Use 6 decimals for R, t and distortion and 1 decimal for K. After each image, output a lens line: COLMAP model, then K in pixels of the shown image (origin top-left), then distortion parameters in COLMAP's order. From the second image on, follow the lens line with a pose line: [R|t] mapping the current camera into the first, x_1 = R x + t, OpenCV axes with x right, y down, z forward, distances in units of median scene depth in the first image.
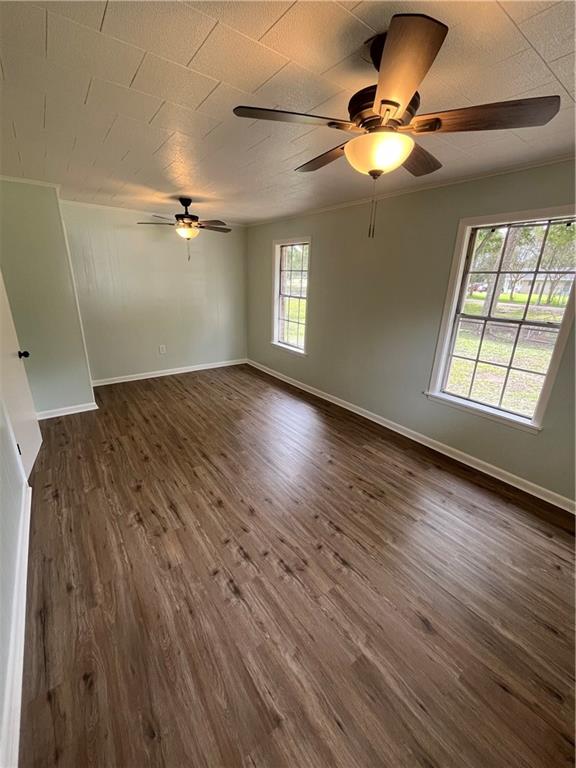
lens RADIAL K [[312.2, 0, 285.5], [0, 312.2, 382.8], [0, 0, 1]] dist [-0.006250, -0.001002]
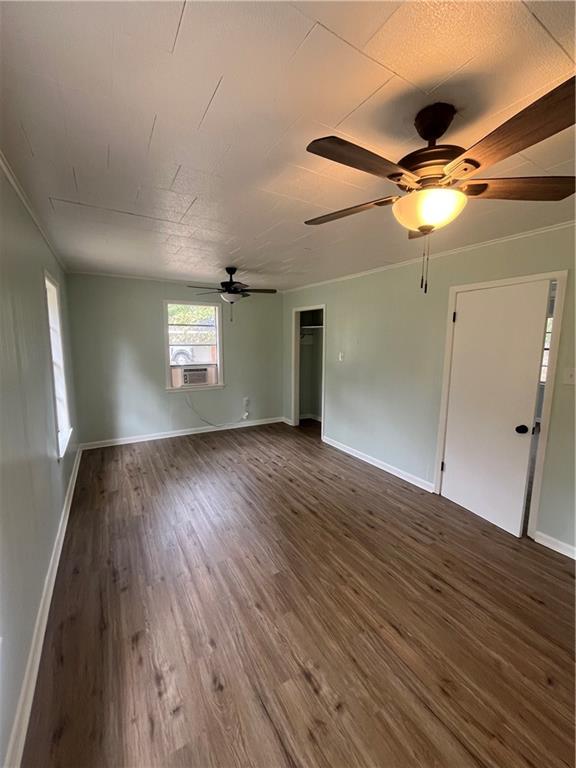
lens RADIAL K [[312.2, 0, 288.7], [0, 312.2, 381.4], [0, 0, 1]] dist [-0.006250, -0.001002]
pose [[-0.994614, -0.051803, 0.089770, -0.256592], [-0.006029, 0.893581, 0.448862, -0.593977], [-0.103469, 0.445903, -0.889081, 1.758040]]
